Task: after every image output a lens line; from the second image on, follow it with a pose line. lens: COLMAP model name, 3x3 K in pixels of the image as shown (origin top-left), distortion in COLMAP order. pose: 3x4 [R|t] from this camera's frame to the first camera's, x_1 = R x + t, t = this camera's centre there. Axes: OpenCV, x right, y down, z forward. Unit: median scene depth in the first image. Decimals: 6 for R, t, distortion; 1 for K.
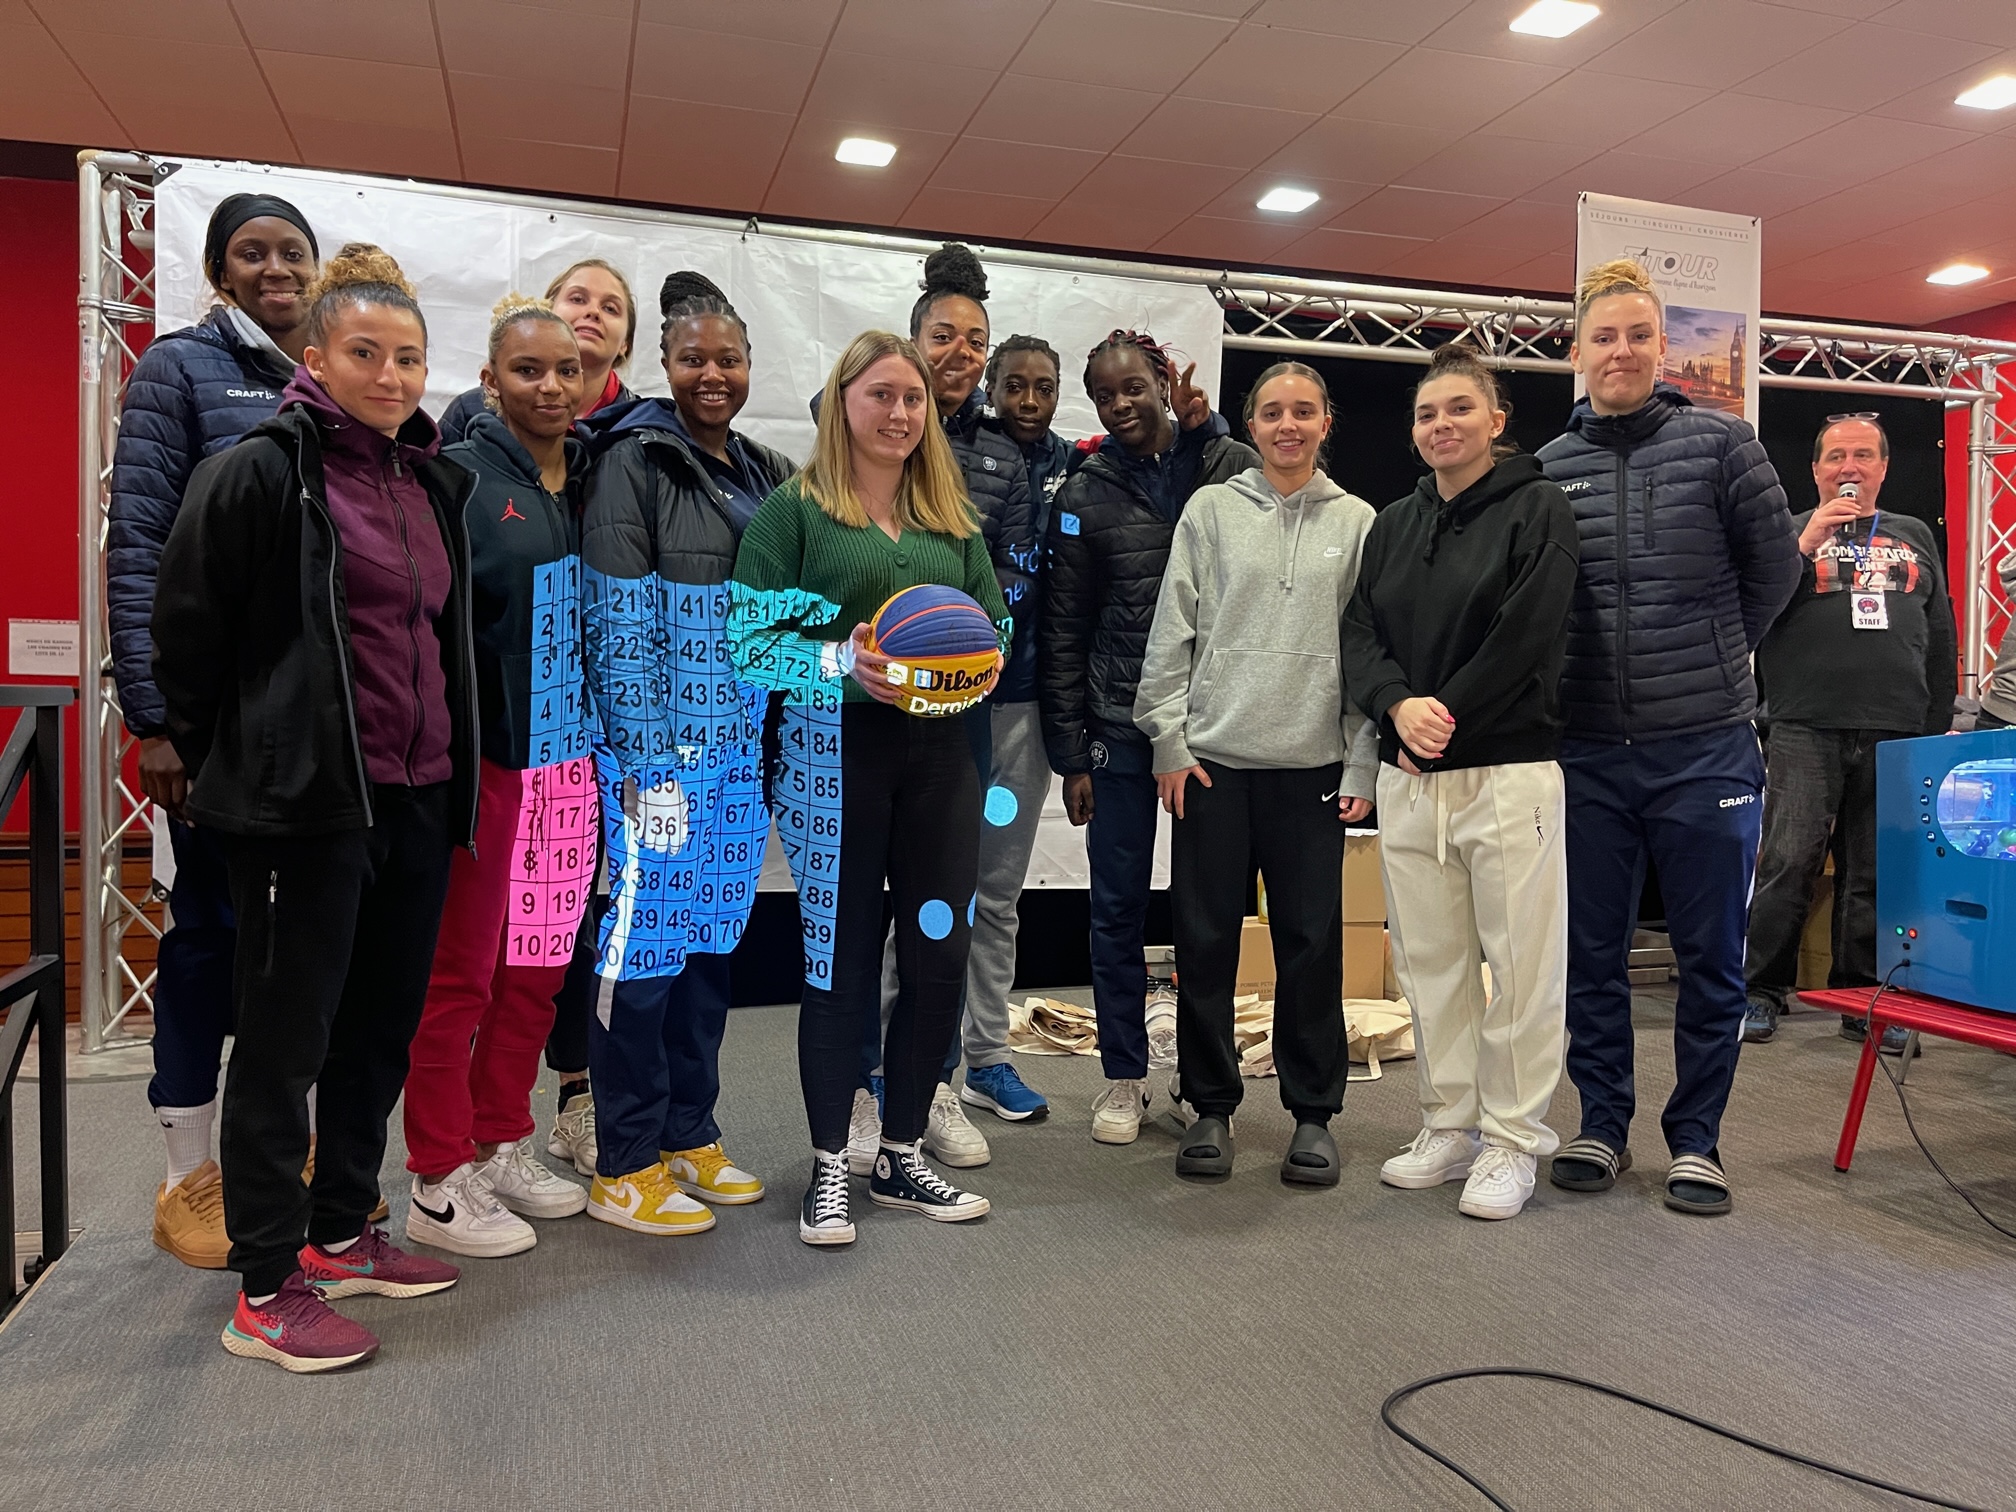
lens RADIAL K [[1557.5, 0, 1008.0], [0, 1557.5, 756.0], [0, 0, 1]] dist [0.045451, -0.067301]
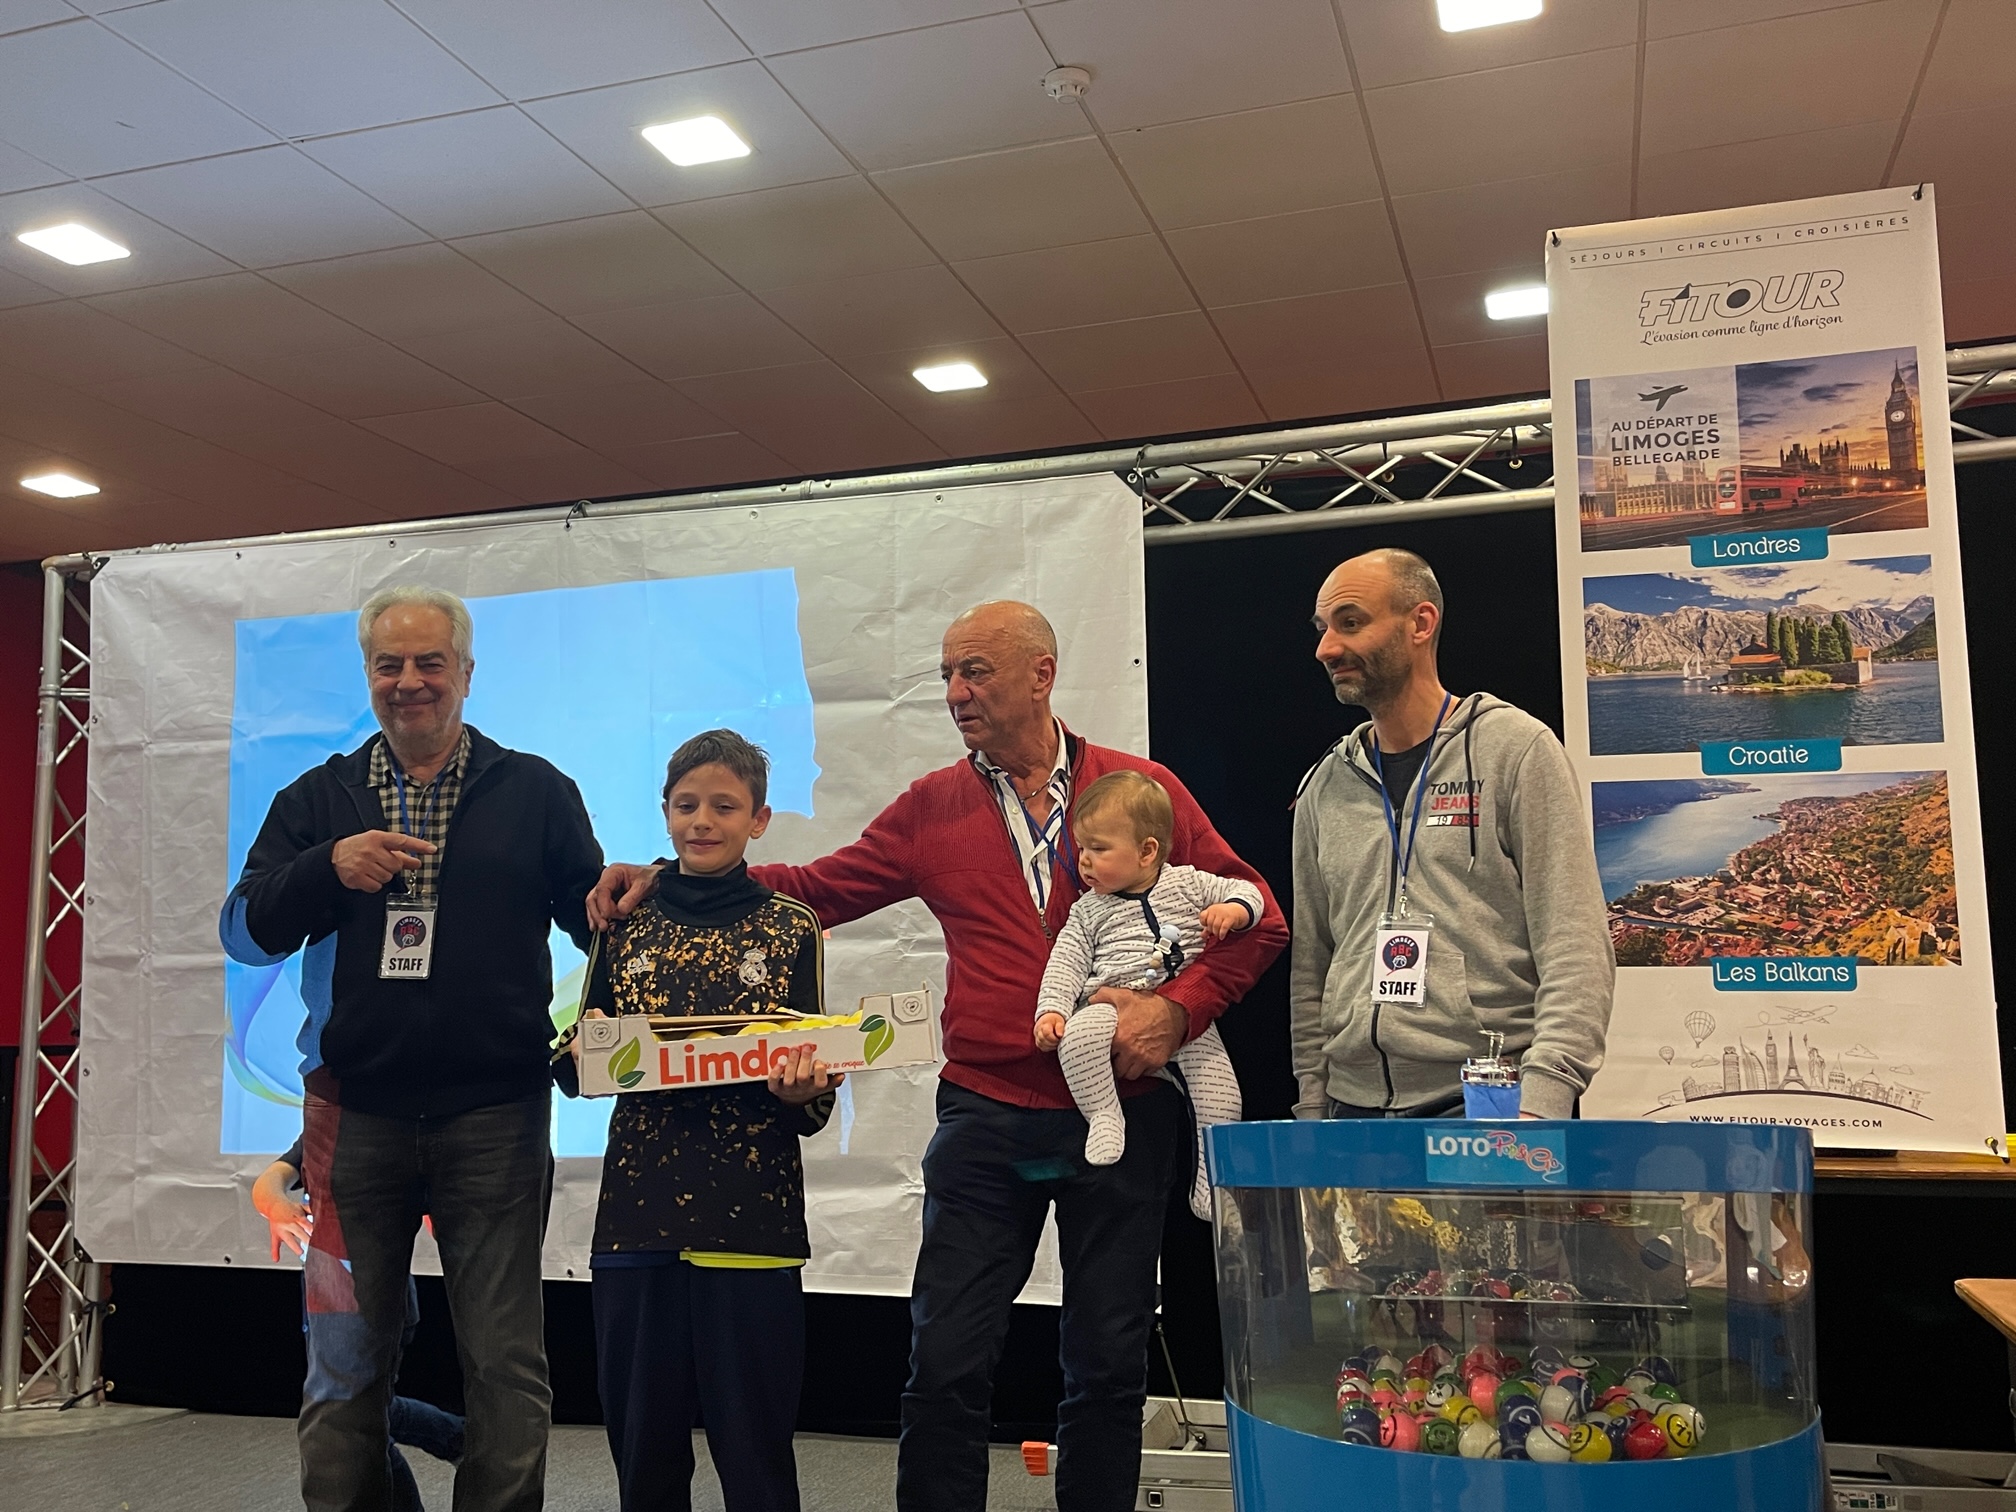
lens RADIAL K [[1843.5, 0, 1008.0], [0, 1843.5, 756.0], [0, 0, 1]] dist [0.063491, -0.099928]
pose [[0.827276, -0.099642, -0.552888, 0.567590], [0.012597, 0.987188, -0.159063, -0.027079], [0.561654, 0.124624, 0.817932, 0.270751]]
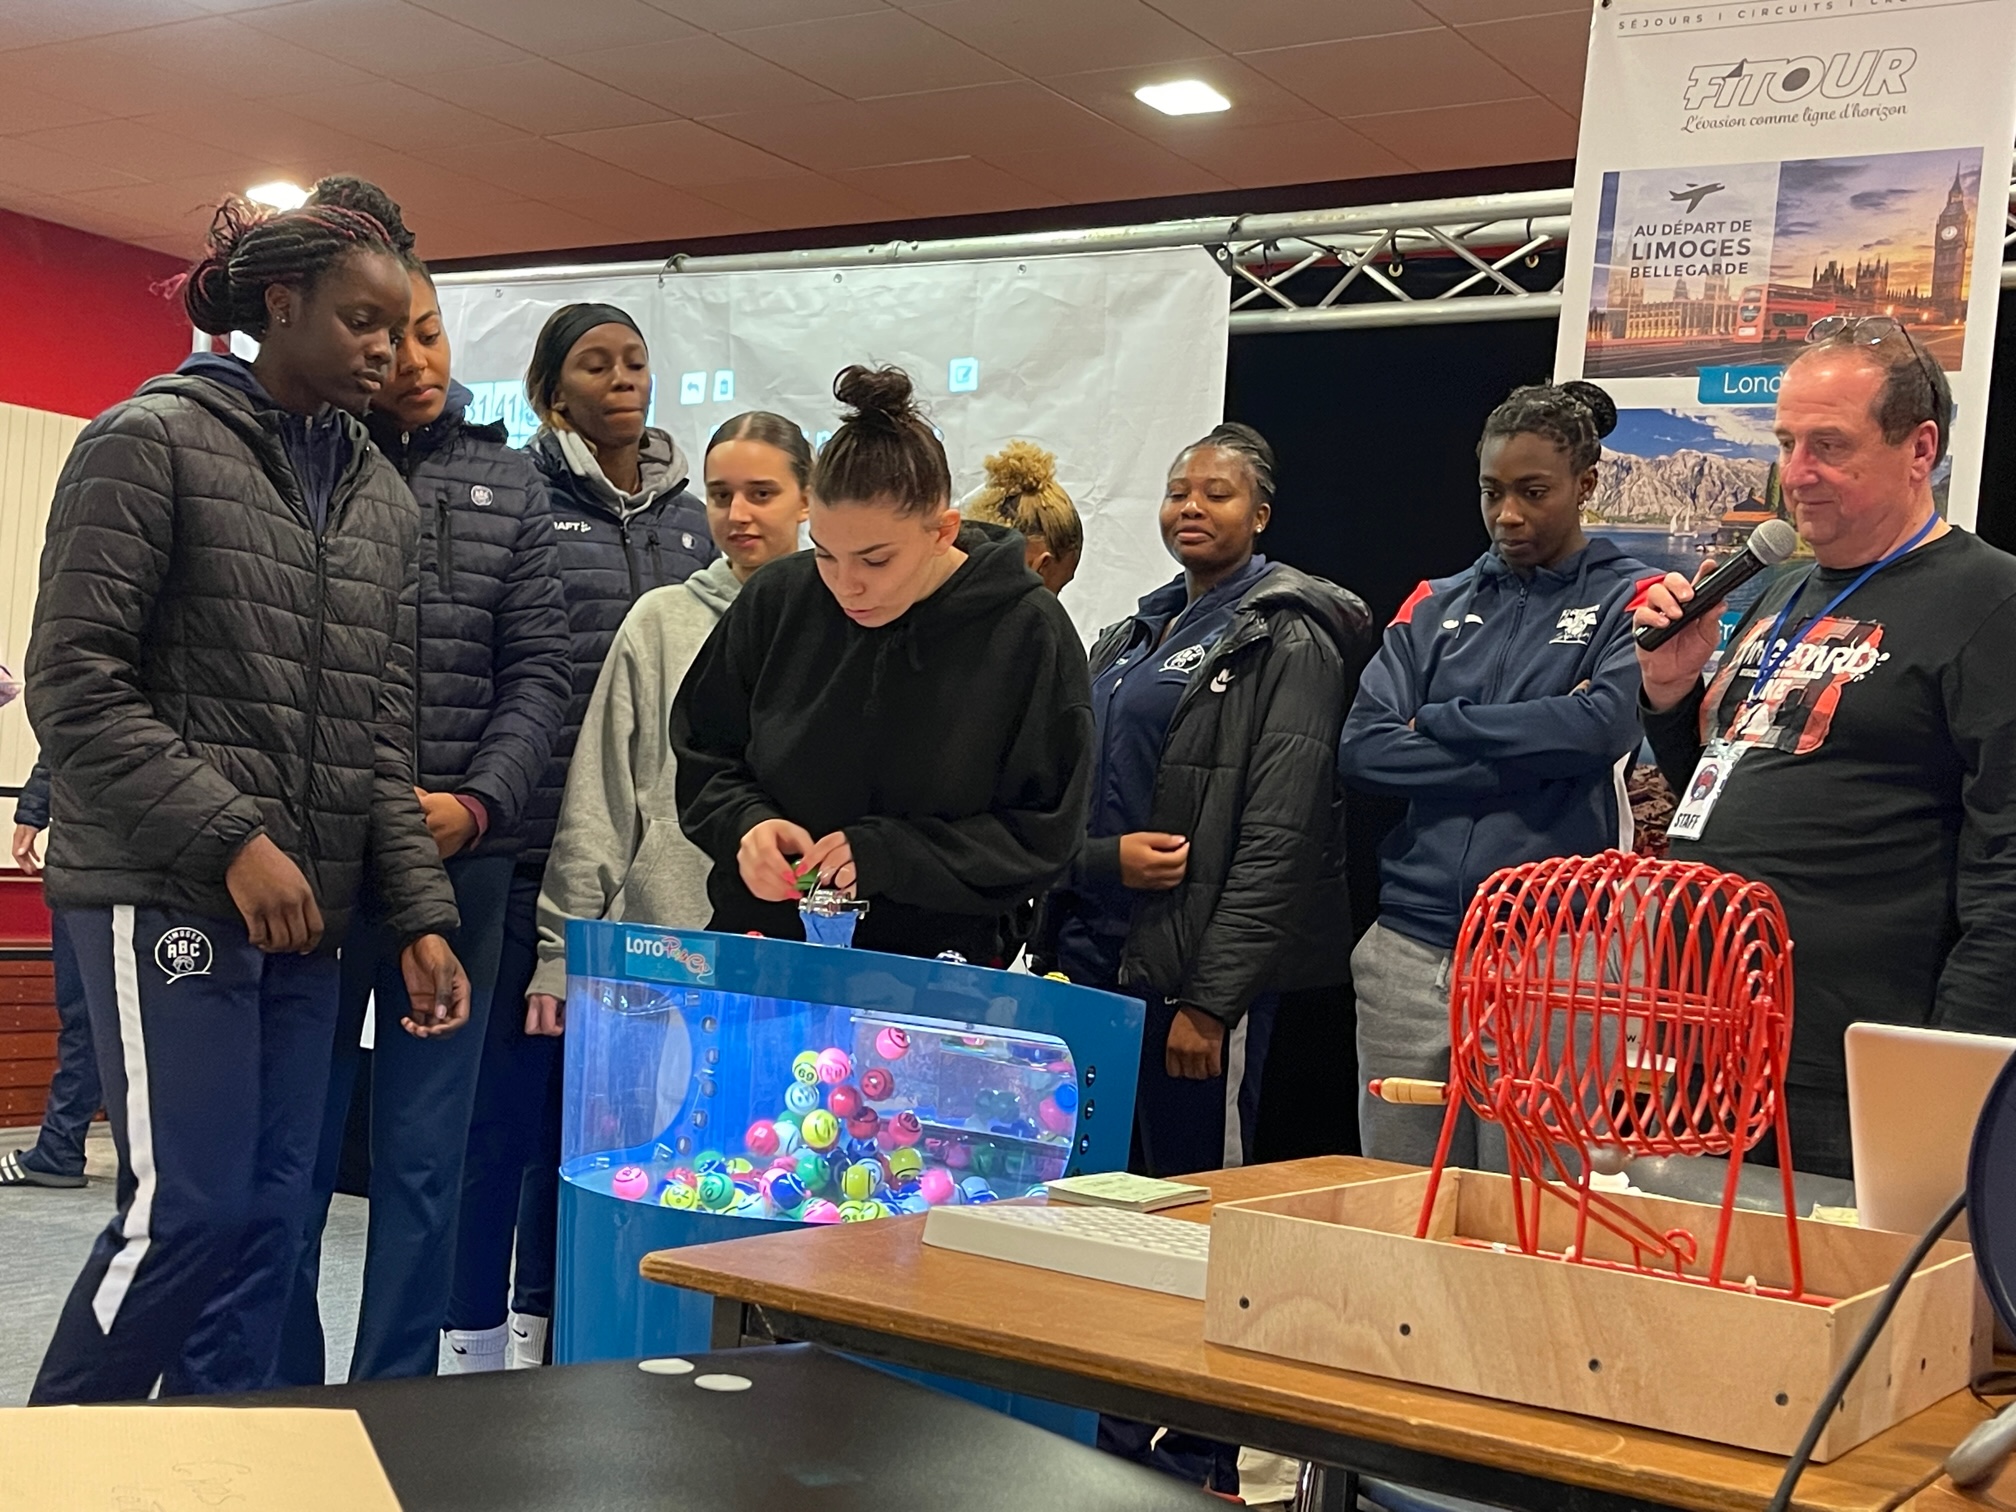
lens RADIAL K [[2519.5, 0, 1008.0], [0, 2519.5, 756.0], [0, 0, 1]] dist [0.112239, -0.351521]
pose [[0.635338, 0.016501, -0.772058, 0.895841], [-0.092615, 0.994184, -0.054966, -0.027924], [0.766660, 0.106426, 0.633171, 0.307288]]
